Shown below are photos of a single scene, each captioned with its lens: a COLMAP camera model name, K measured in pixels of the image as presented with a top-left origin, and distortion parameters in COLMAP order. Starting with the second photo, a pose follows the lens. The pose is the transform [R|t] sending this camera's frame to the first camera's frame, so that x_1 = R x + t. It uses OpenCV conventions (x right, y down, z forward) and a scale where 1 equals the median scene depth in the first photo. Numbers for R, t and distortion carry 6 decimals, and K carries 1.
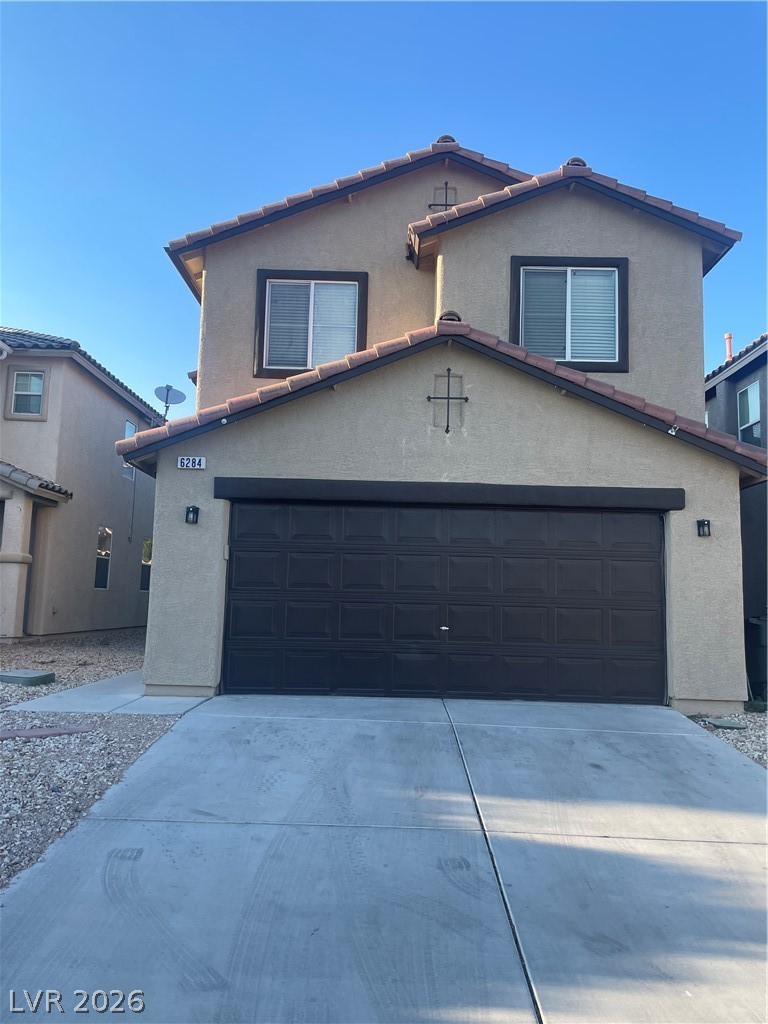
lens RADIAL K [[775.2, 0, 394.5], [0, 775.2, 514.7], [0, 0, 1]] dist [0.053715, -0.055474]
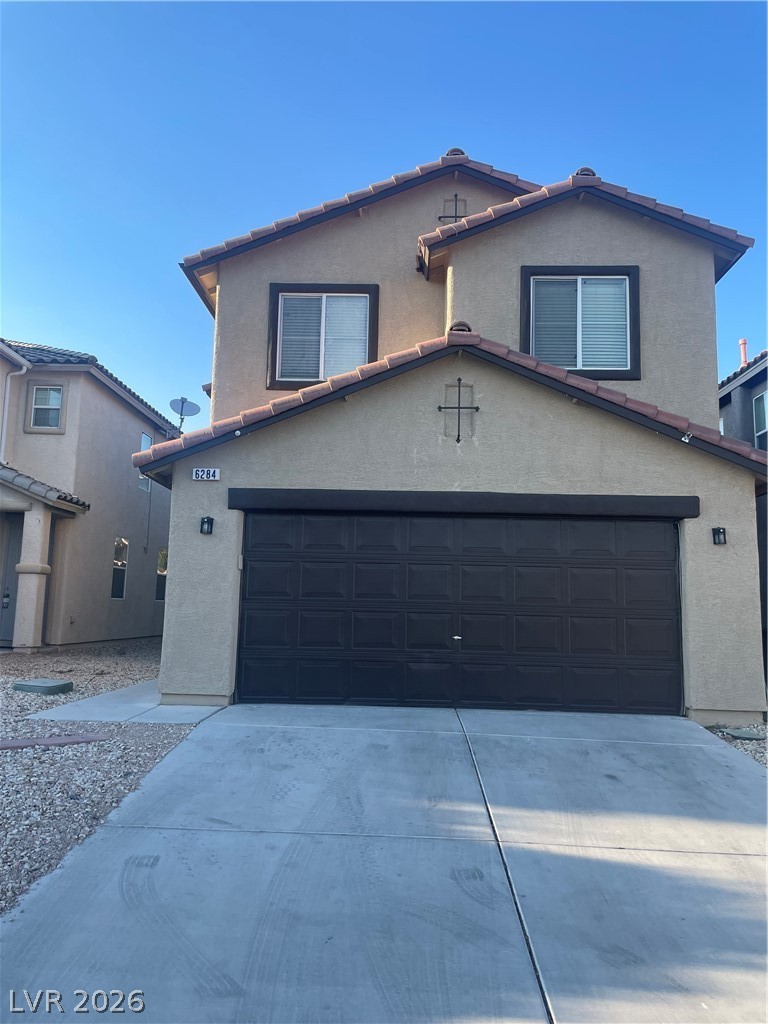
lens RADIAL K [[775.2, 0, 380.6], [0, 775.2, 510.4], [0, 0, 1]] dist [0.053715, -0.055474]
pose [[0.999400, -0.006335, -0.034066, 0.001049], [0.005742, 0.999831, -0.017488, -0.000463], [0.034171, 0.017282, 0.999267, -0.005184]]
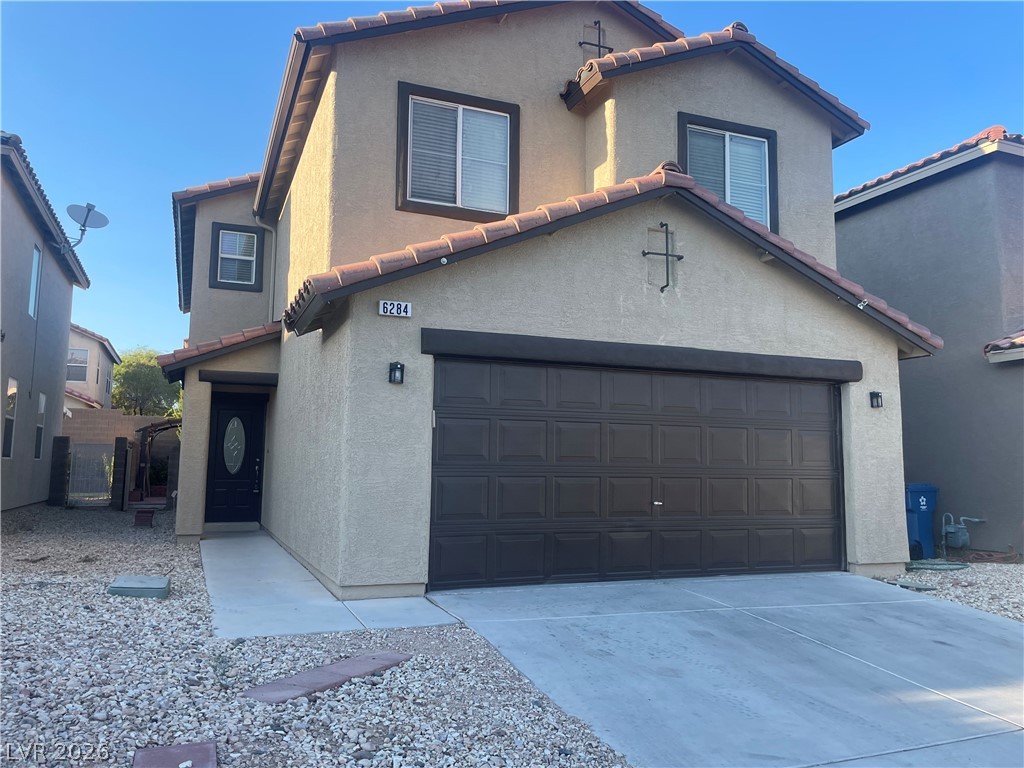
lens RADIAL K [[775.2, 0, 506.4], [0, 775.2, 381.9], [0, 0, 1]] dist [0.053715, -0.055474]
pose [[0.929607, 0.024702, 0.367724, -0.448459], [-0.028646, 0.999576, 0.005269, 0.001994], [-0.367438, -0.015432, 0.929920, 0.204797]]
